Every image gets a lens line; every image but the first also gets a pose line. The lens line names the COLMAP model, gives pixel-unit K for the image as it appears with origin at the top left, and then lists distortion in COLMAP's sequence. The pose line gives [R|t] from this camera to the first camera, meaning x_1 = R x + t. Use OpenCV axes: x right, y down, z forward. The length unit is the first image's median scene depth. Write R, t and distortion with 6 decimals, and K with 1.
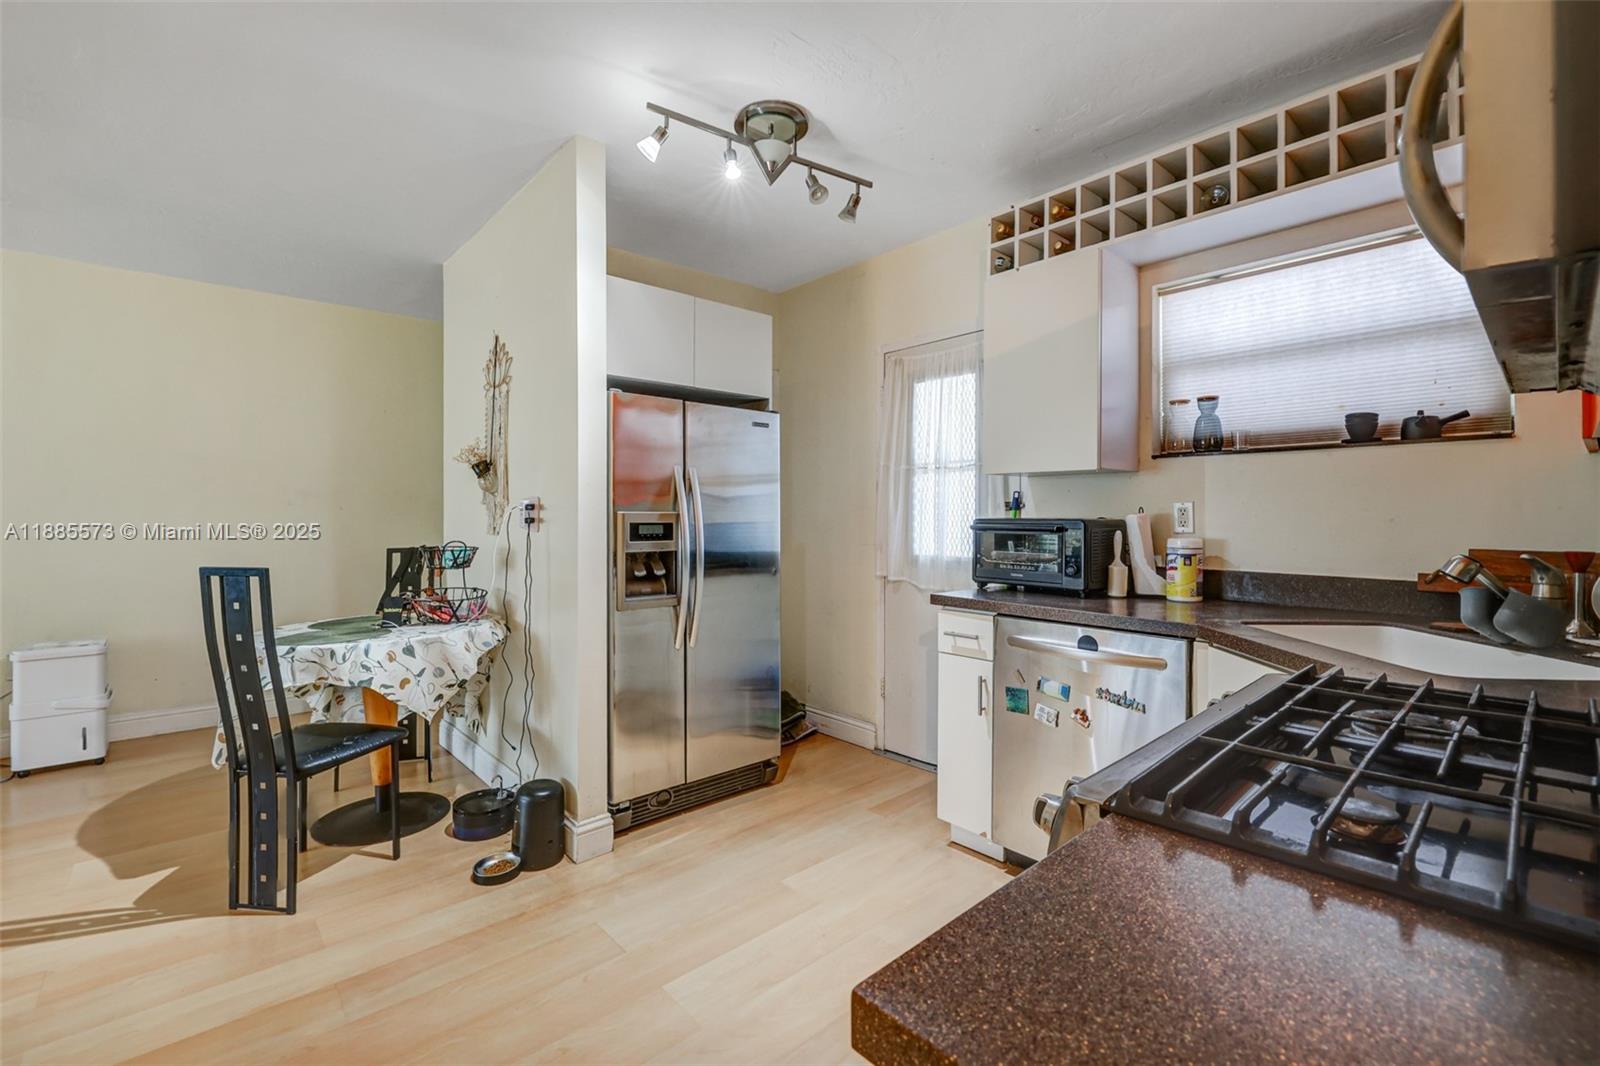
lens RADIAL K [[683.7, 0, 784.9], [0, 683.7, 523.8], [0, 0, 1]] dist [0.000067, -0.000153]
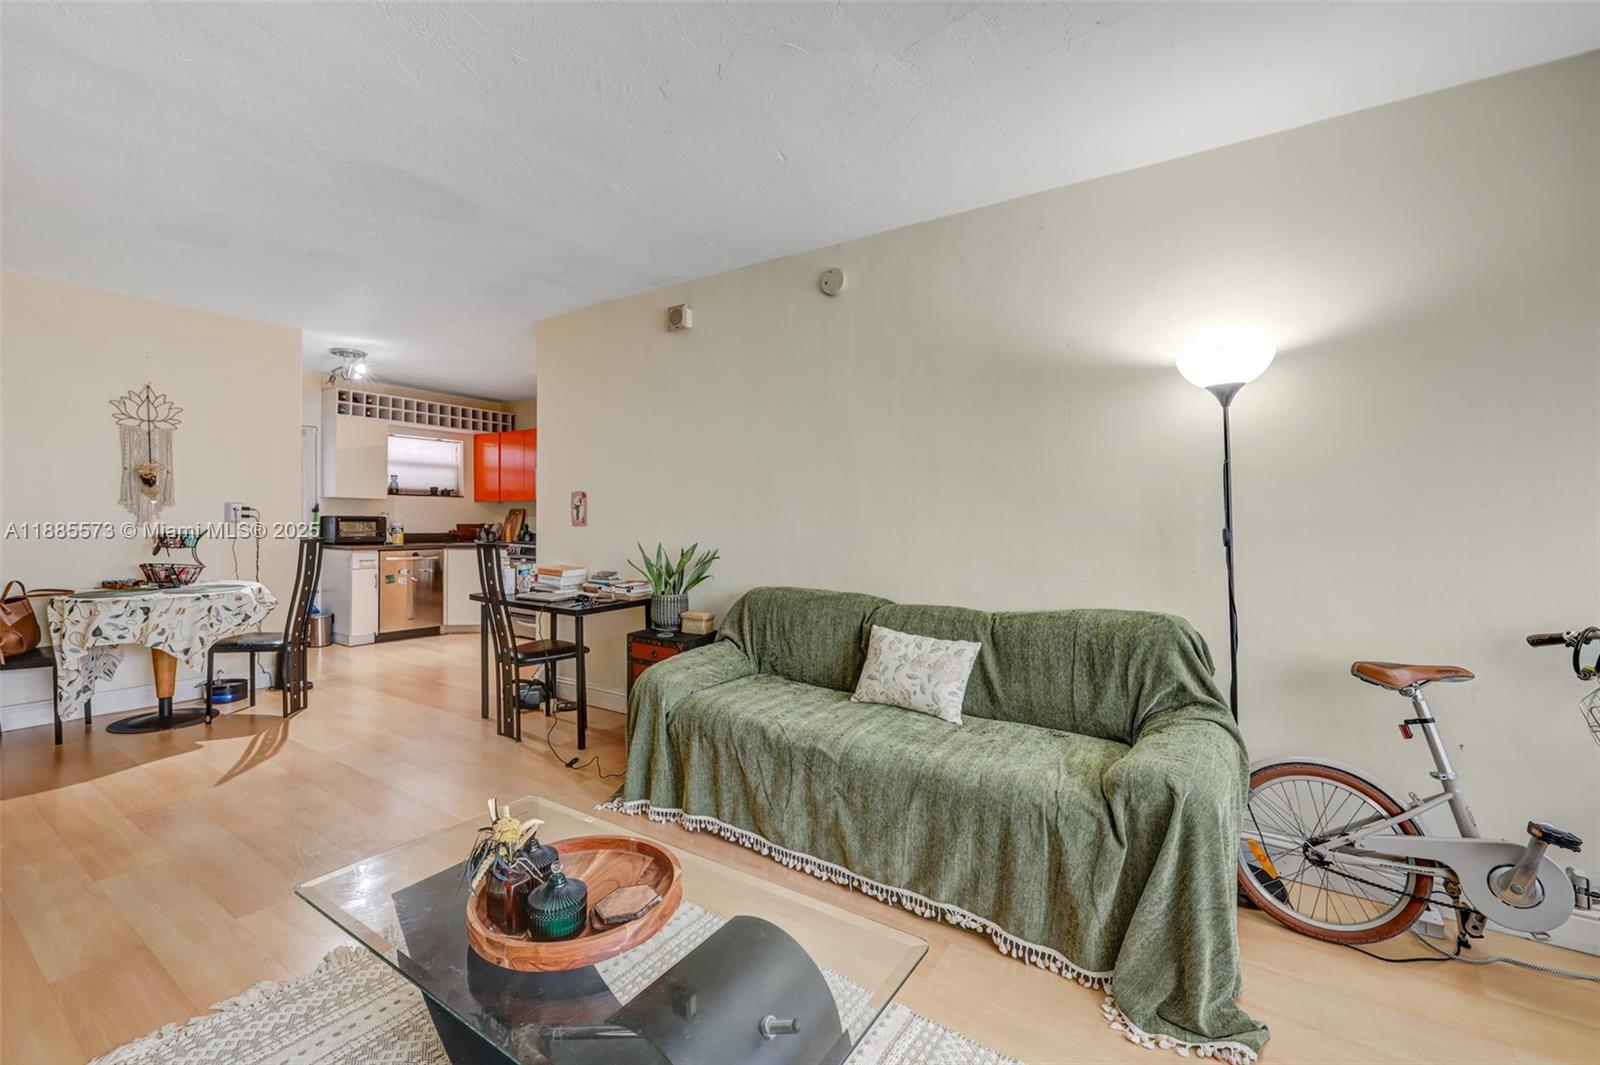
lens RADIAL K [[683.7, 0, 790.9], [0, 683.7, 524.9], [0, 0, 1]] dist [0.000067, -0.000153]
pose [[-0.241626, -0.010688, 0.970311, -2.657309], [0.001592, 0.999934, 0.011411, -0.001144], [-0.970368, 0.004302, -0.241593, 0.049242]]
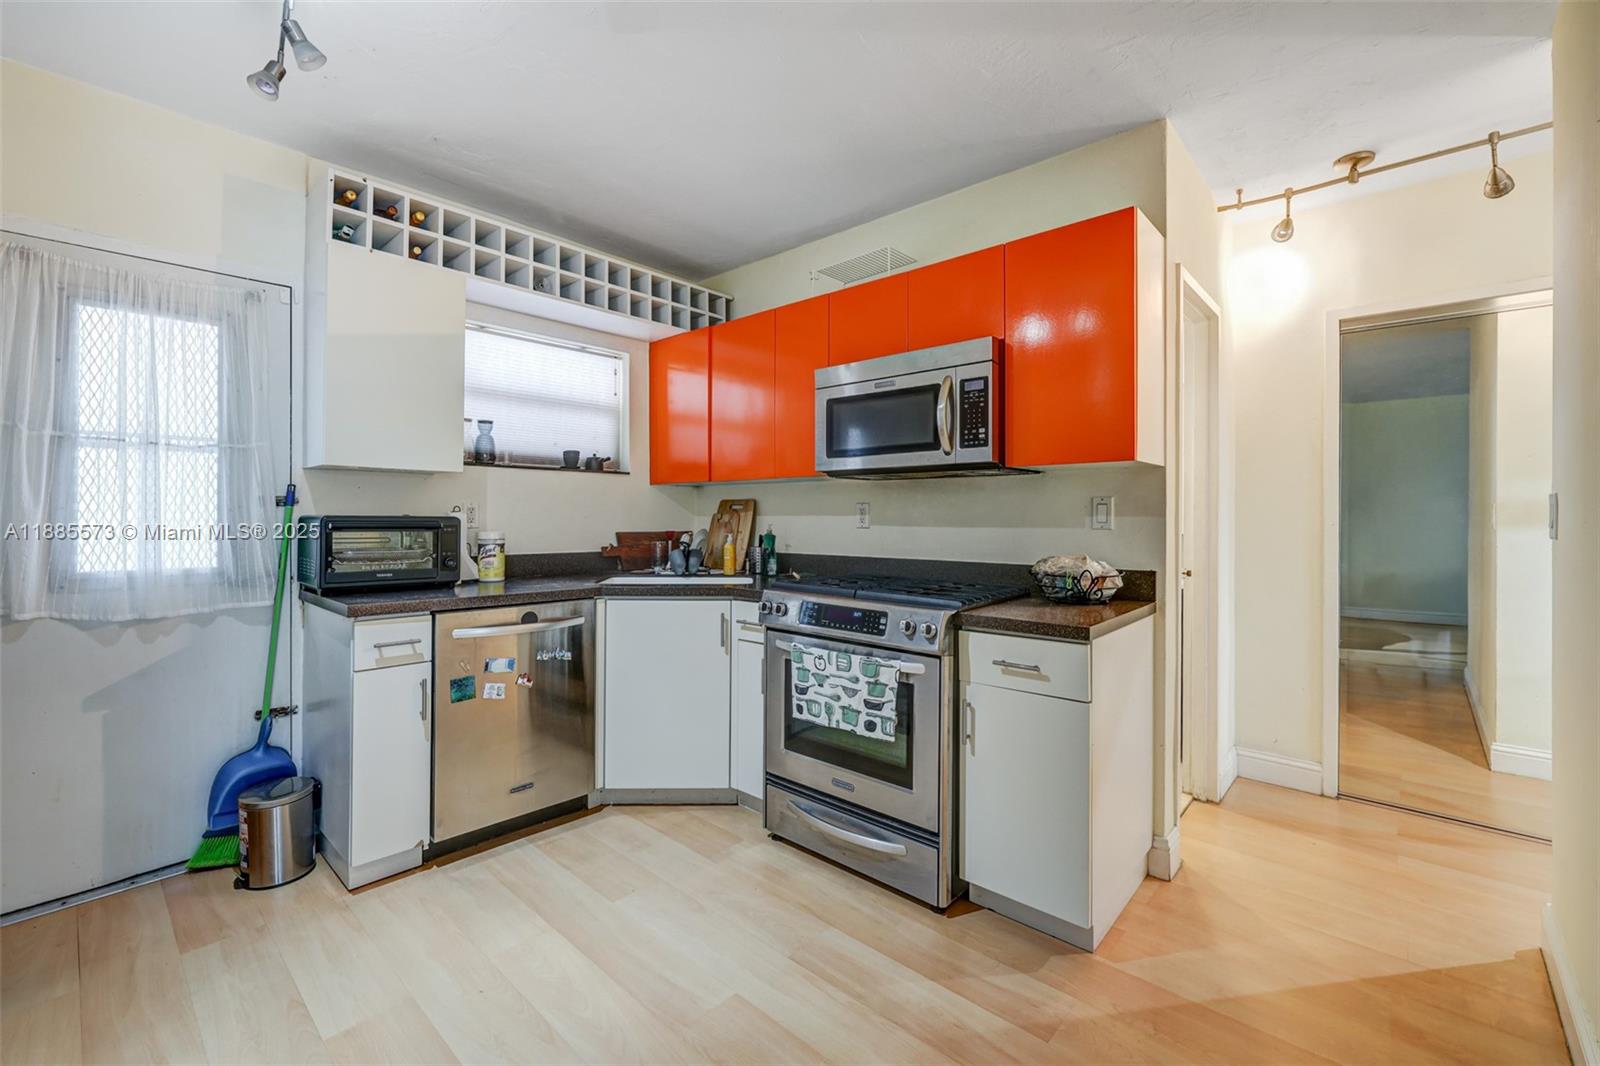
lens RADIAL K [[683.7, 0, 791.1], [0, 683.7, 517.4], [0, 0, 1]] dist [0.000067, -0.000153]
pose [[-0.089455, -0.000885, 0.995991, -0.693689], [0.007815, 0.999968, 0.001590, -0.003025], [-0.995960, 0.007926, -0.089445, 0.546673]]
